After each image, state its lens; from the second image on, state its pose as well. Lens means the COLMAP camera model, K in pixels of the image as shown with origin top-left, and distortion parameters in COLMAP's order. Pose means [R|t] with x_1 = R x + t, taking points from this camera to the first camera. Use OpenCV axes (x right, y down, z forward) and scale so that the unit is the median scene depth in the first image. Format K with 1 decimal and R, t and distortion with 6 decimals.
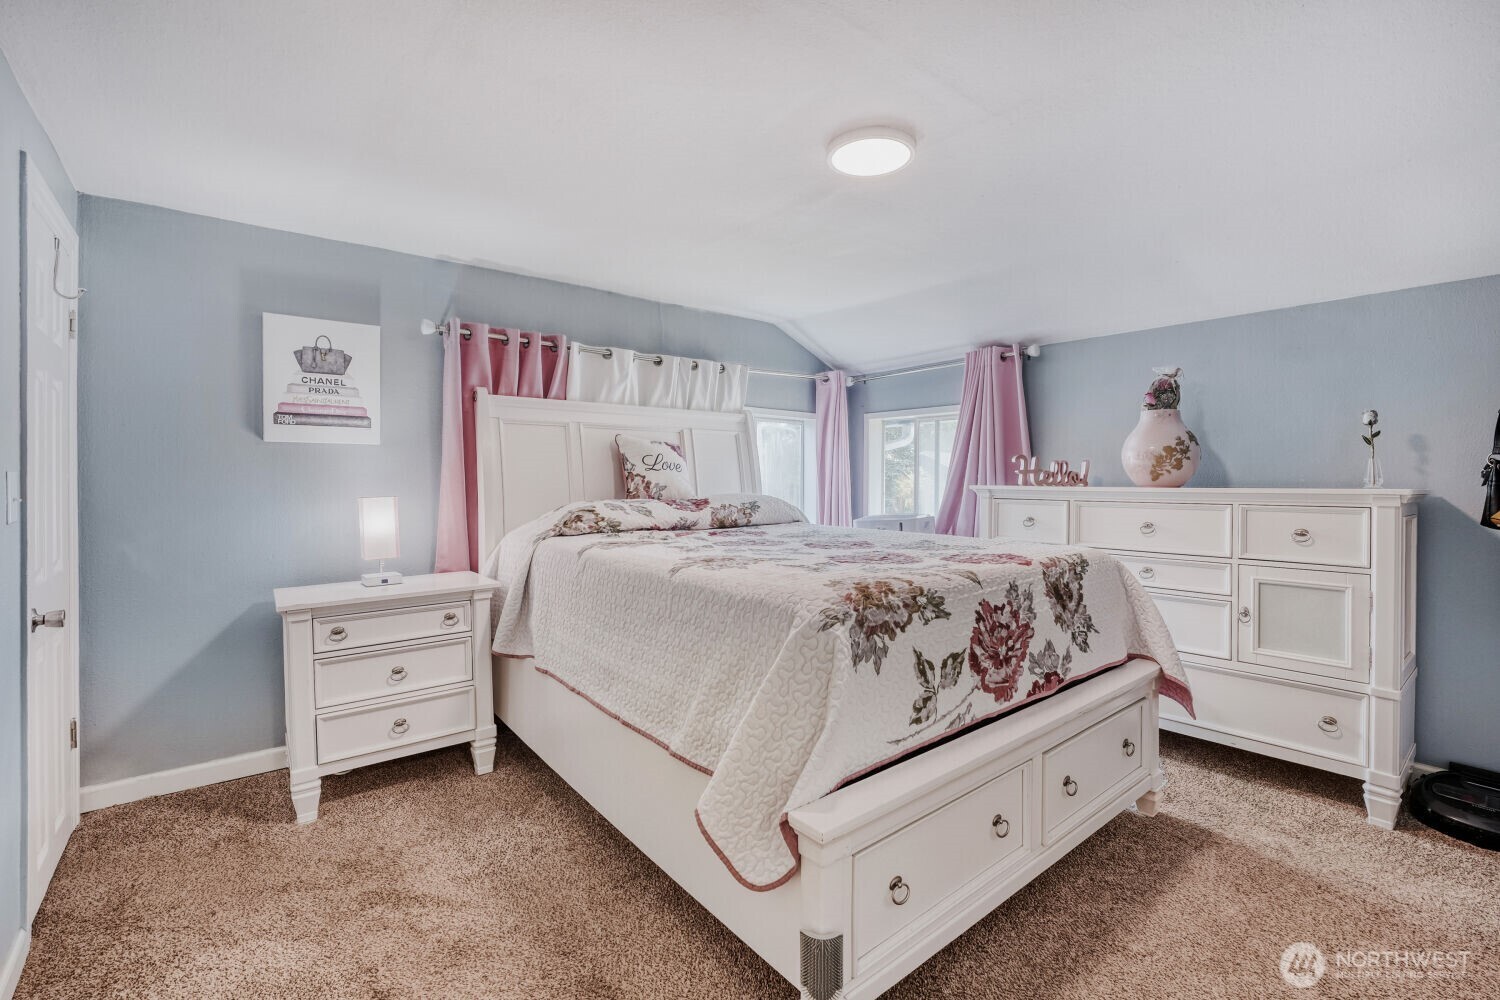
lens RADIAL K [[657.5, 0, 753.1], [0, 657.5, 491.0], [0, 0, 1]] dist [-0.001116, -0.000111]
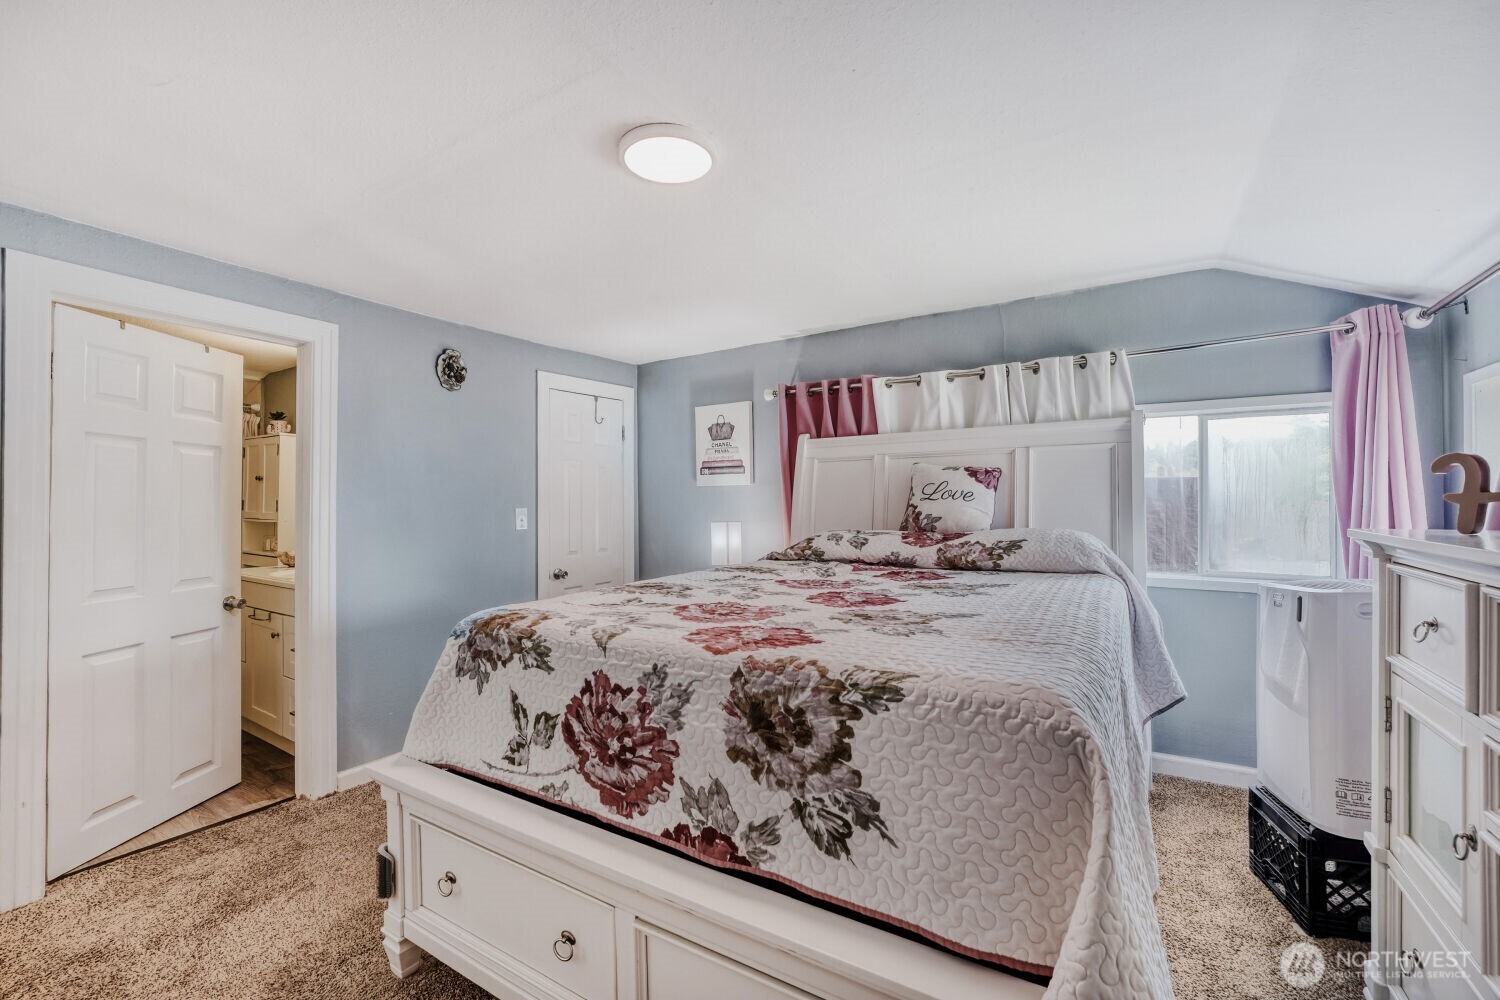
lens RADIAL K [[636.7, 0, 769.3], [0, 636.7, 502.2], [0, 0, 1]] dist [-0.019318, -0.000239]
pose [[0.324438, -0.003679, -0.945900, 1.092797], [-0.009206, 0.999933, -0.007046, -0.035646], [0.945862, 0.010994, 0.324382, 0.889679]]
